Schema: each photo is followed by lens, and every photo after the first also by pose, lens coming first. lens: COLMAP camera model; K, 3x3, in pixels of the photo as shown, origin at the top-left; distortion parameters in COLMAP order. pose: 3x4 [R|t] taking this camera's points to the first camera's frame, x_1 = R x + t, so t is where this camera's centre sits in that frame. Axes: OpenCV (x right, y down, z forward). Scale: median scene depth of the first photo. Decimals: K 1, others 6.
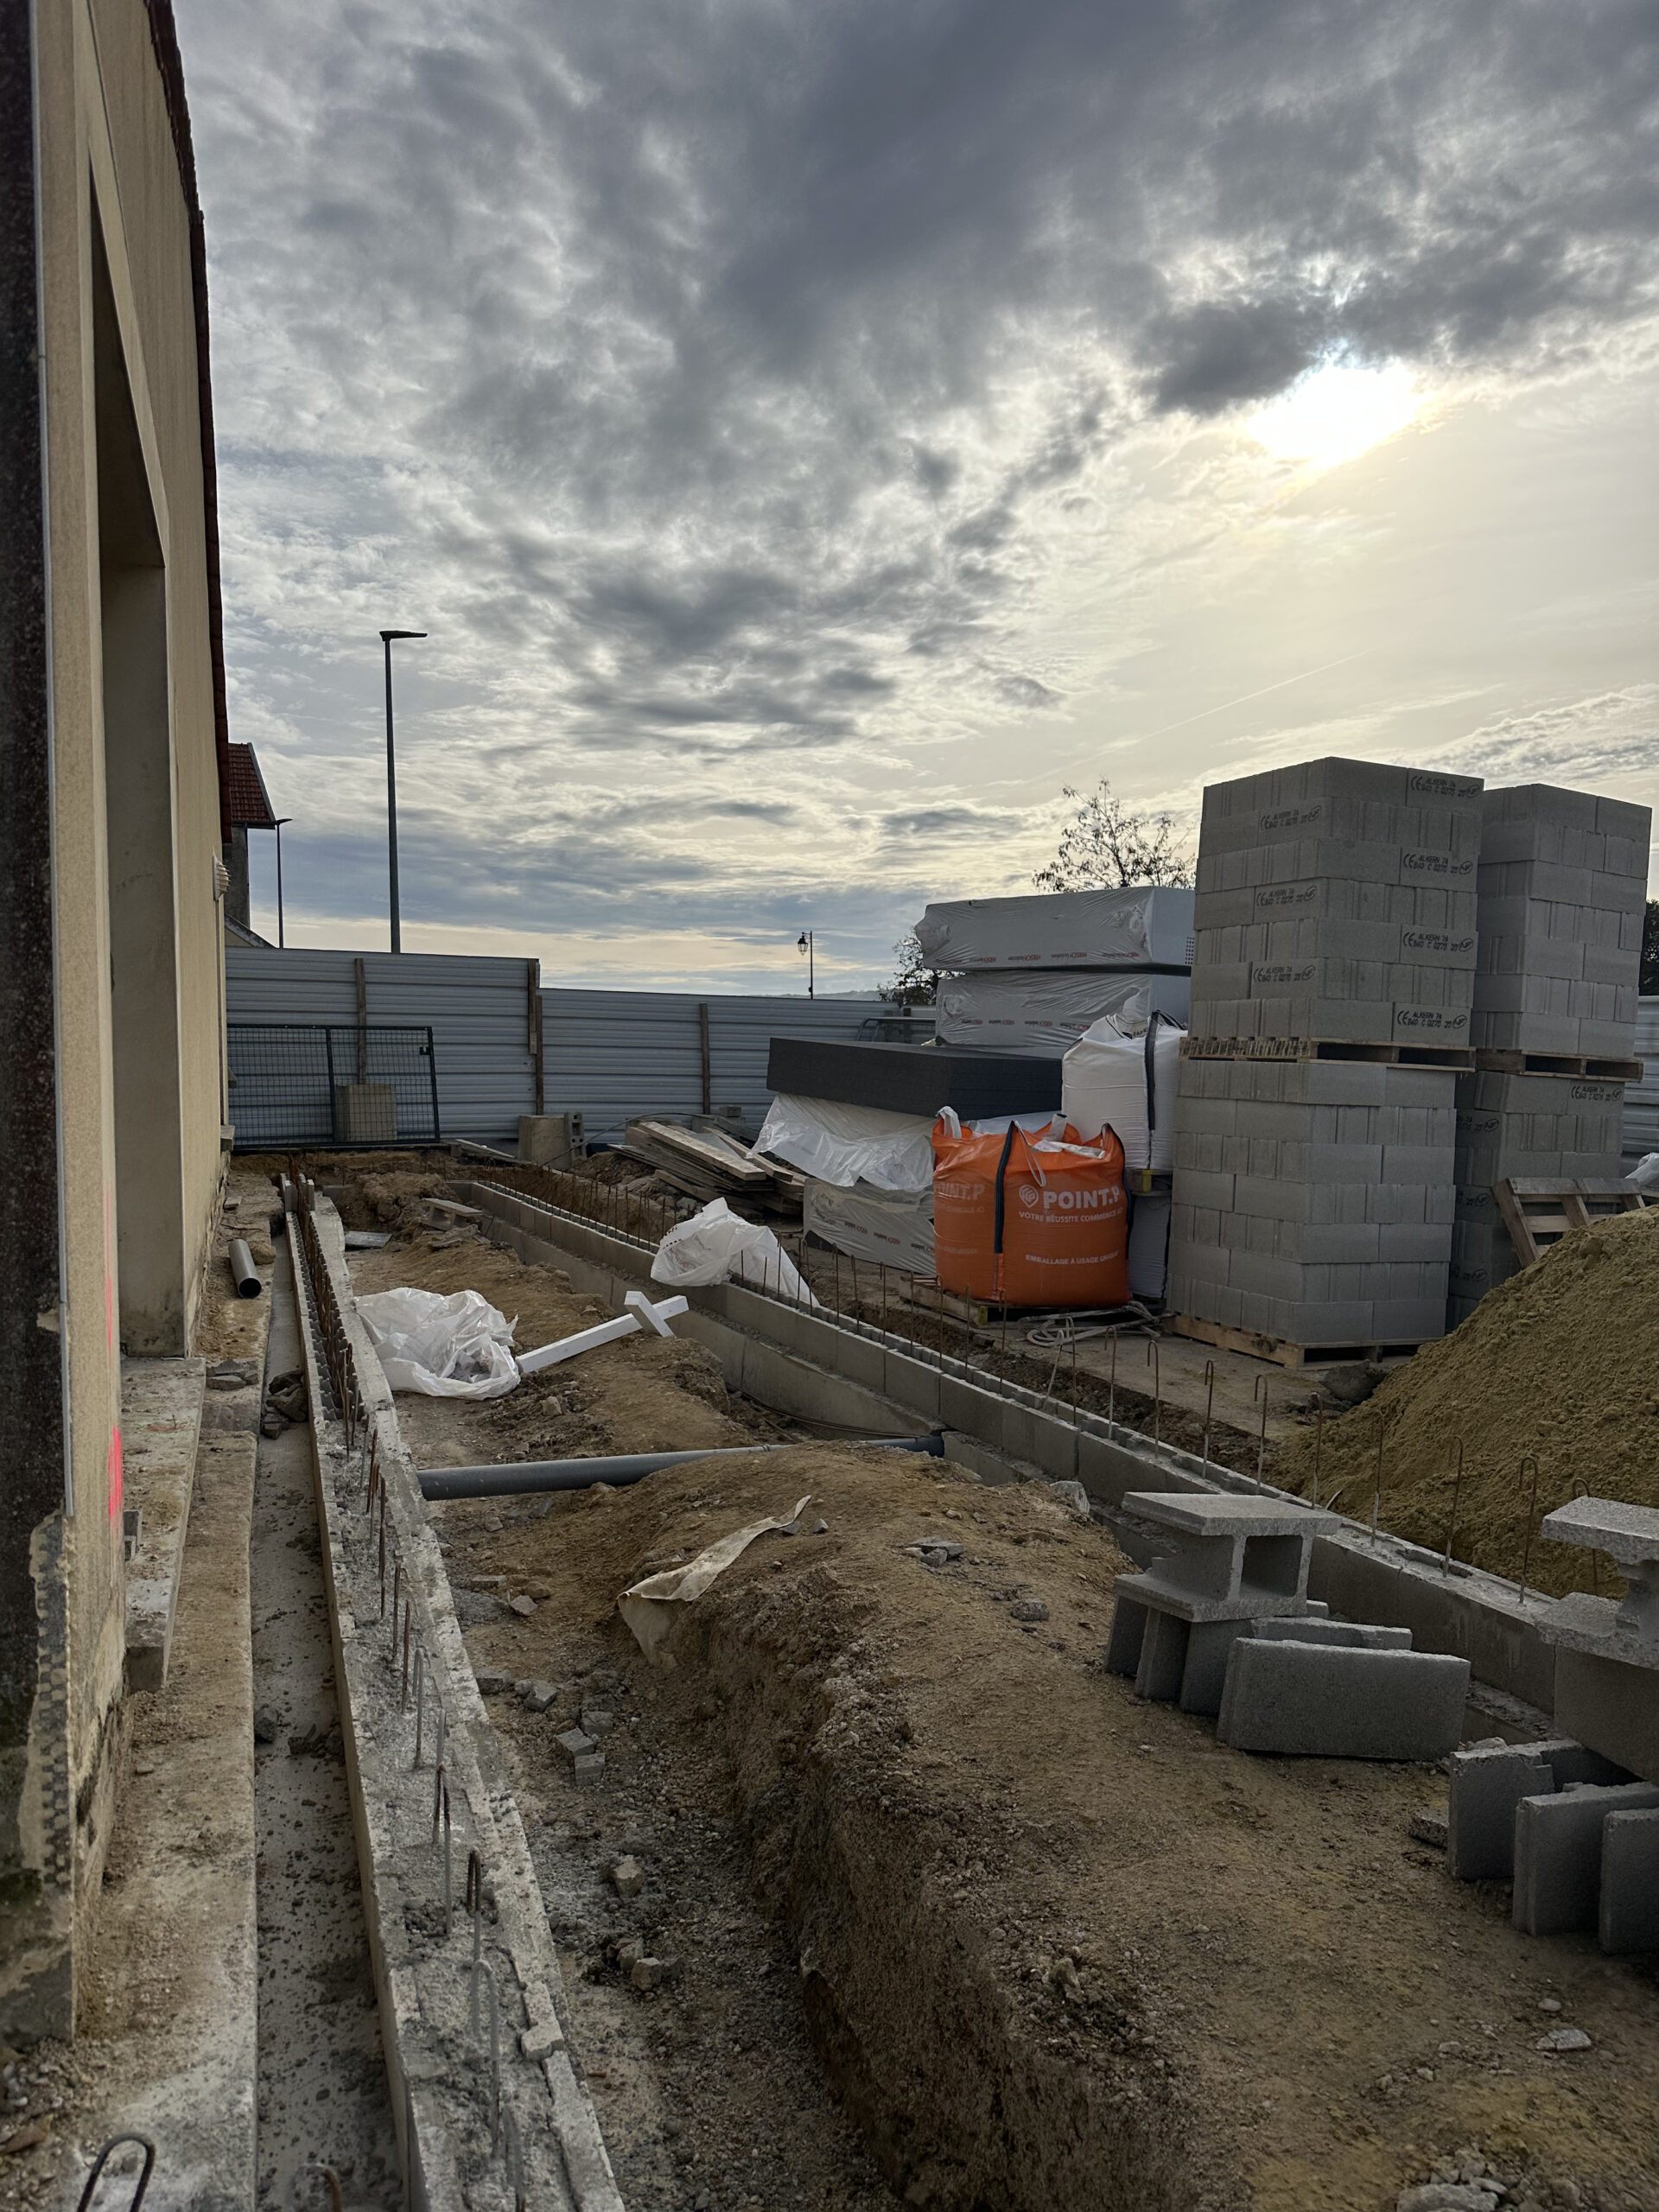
lens RADIAL K [[1553.2, 0, 829.5], [0, 1553.2, 1106.0], [0, 0, 1]] dist [0.161212, -0.321644]
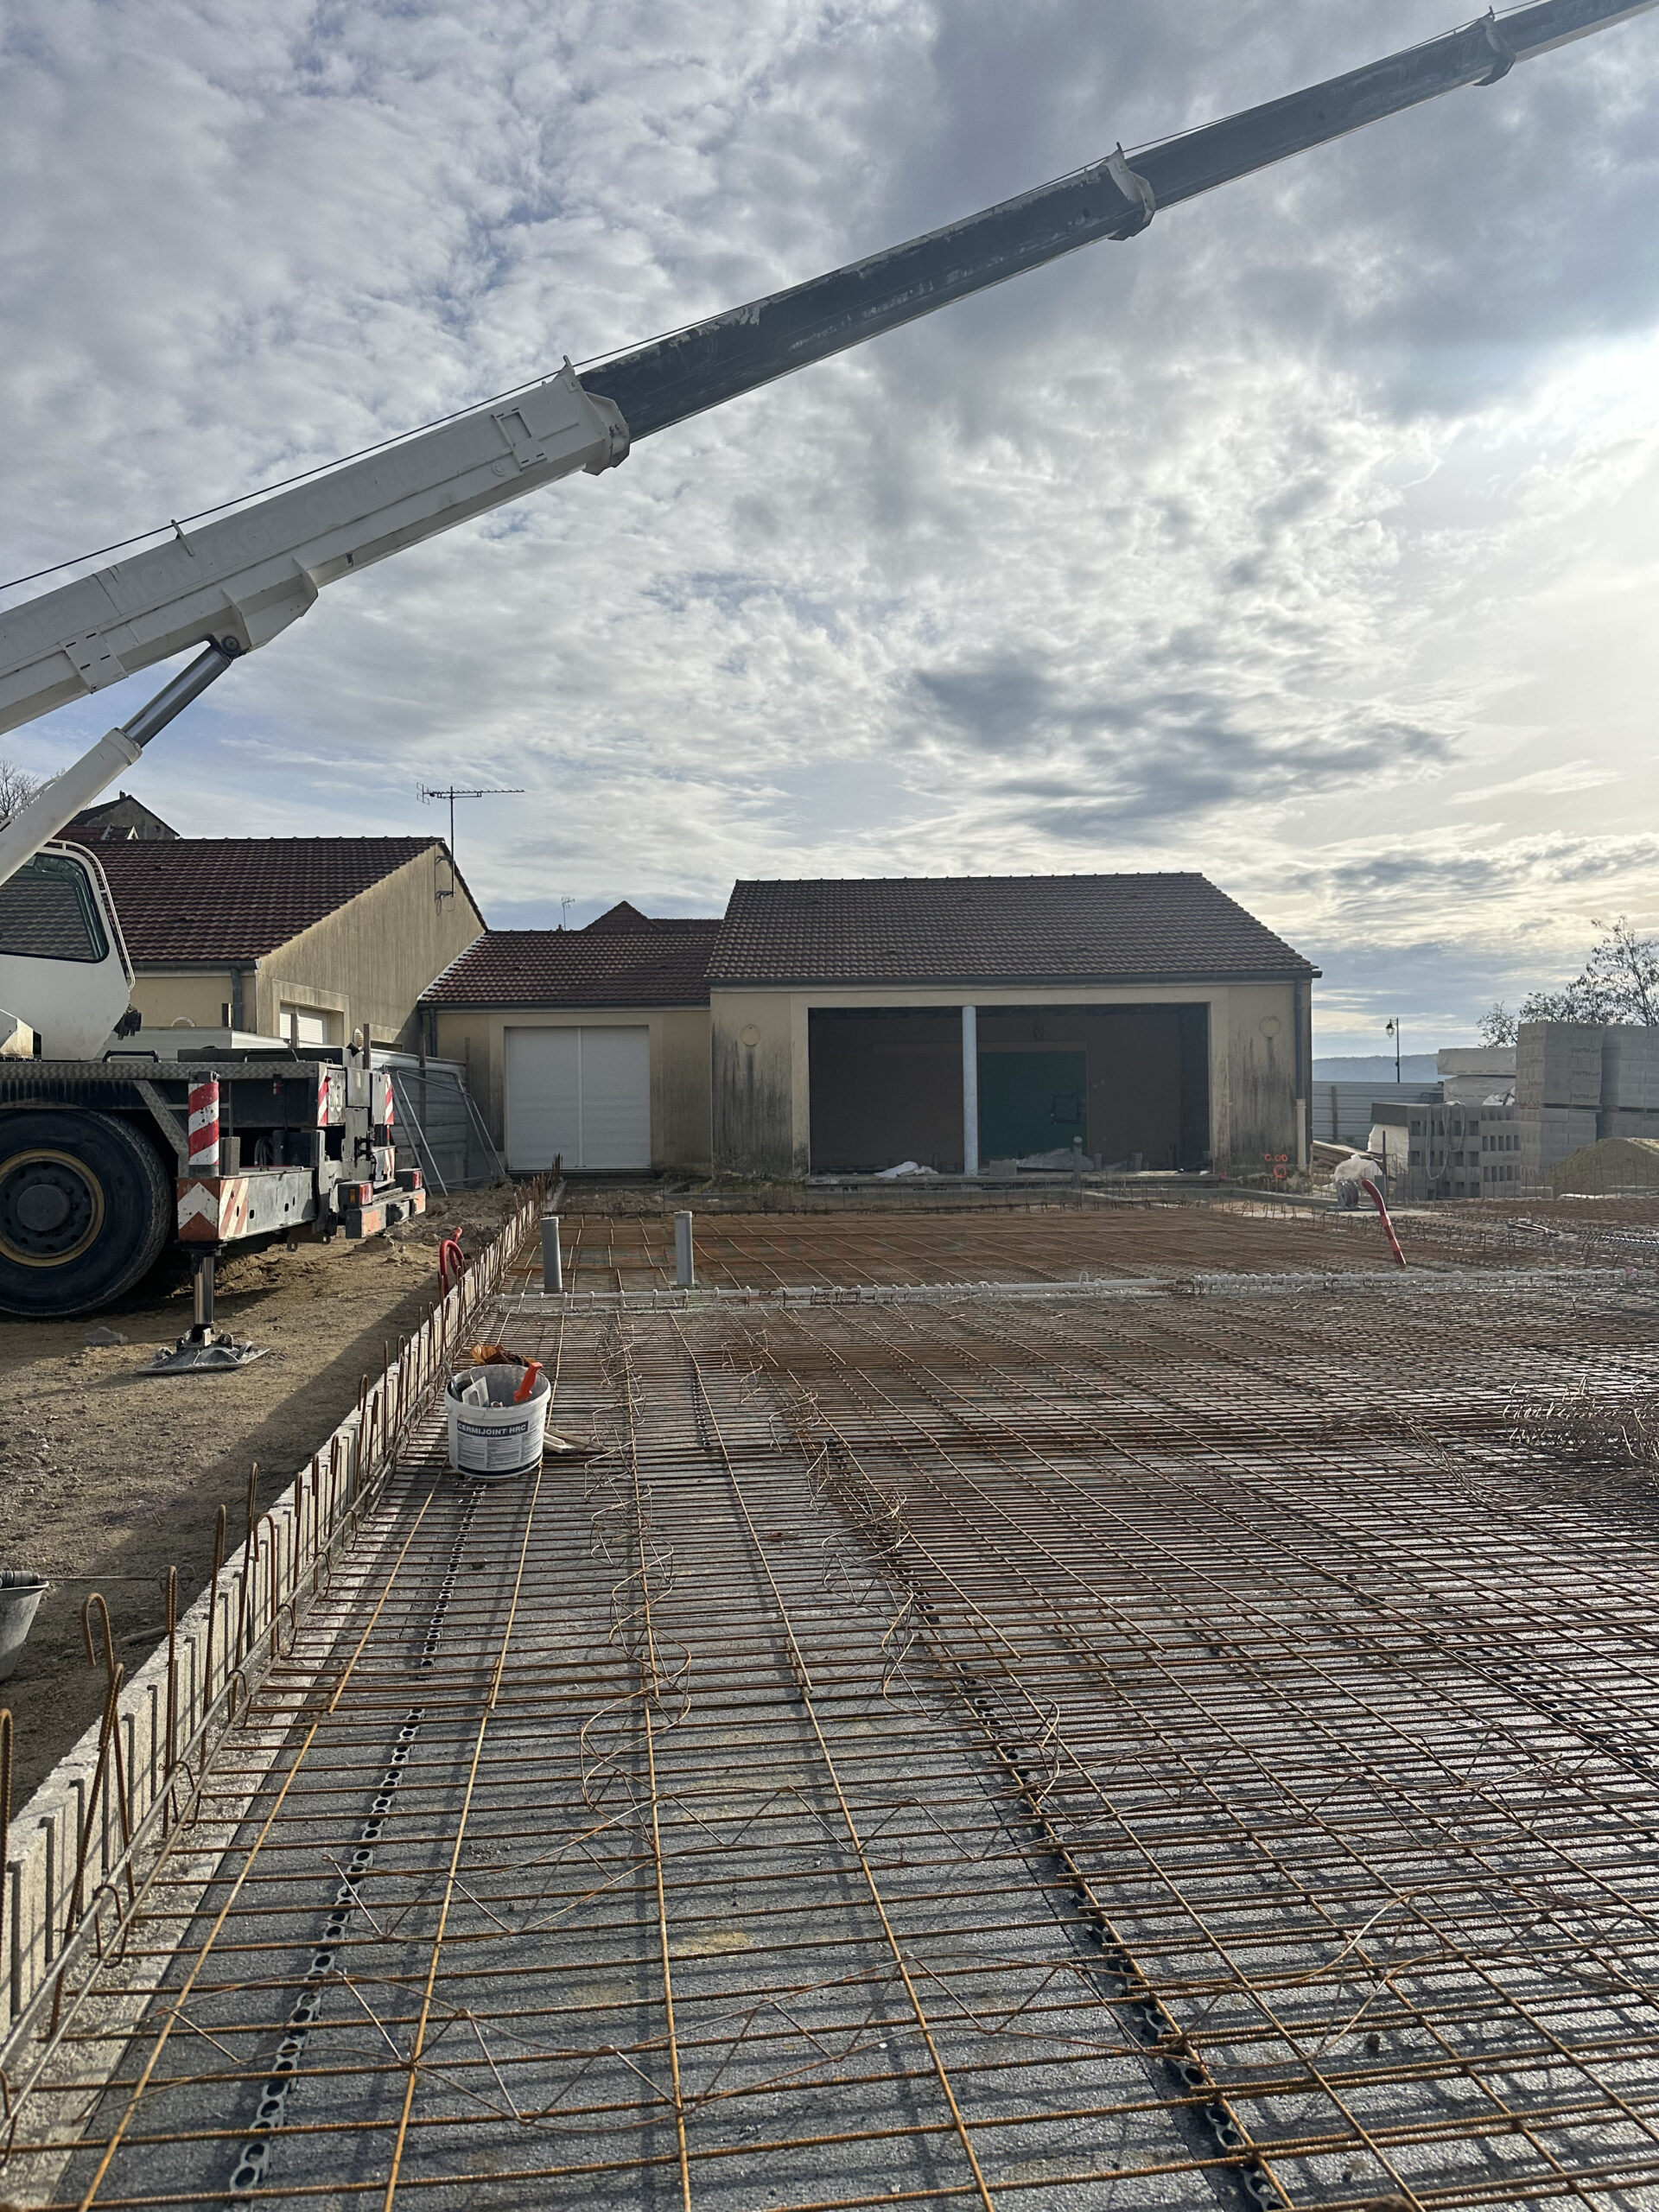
lens RADIAL K [[1553.2, 0, 829.5], [0, 1553.2, 1106.0], [0, 0, 1]] dist [0.161212, -0.321644]
pose [[0.935552, -0.004331, -0.353163, 0.035351], [-0.010877, 0.999097, -0.041066, 0.063261], [0.353022, 0.042261, 0.934660, -1.414796]]
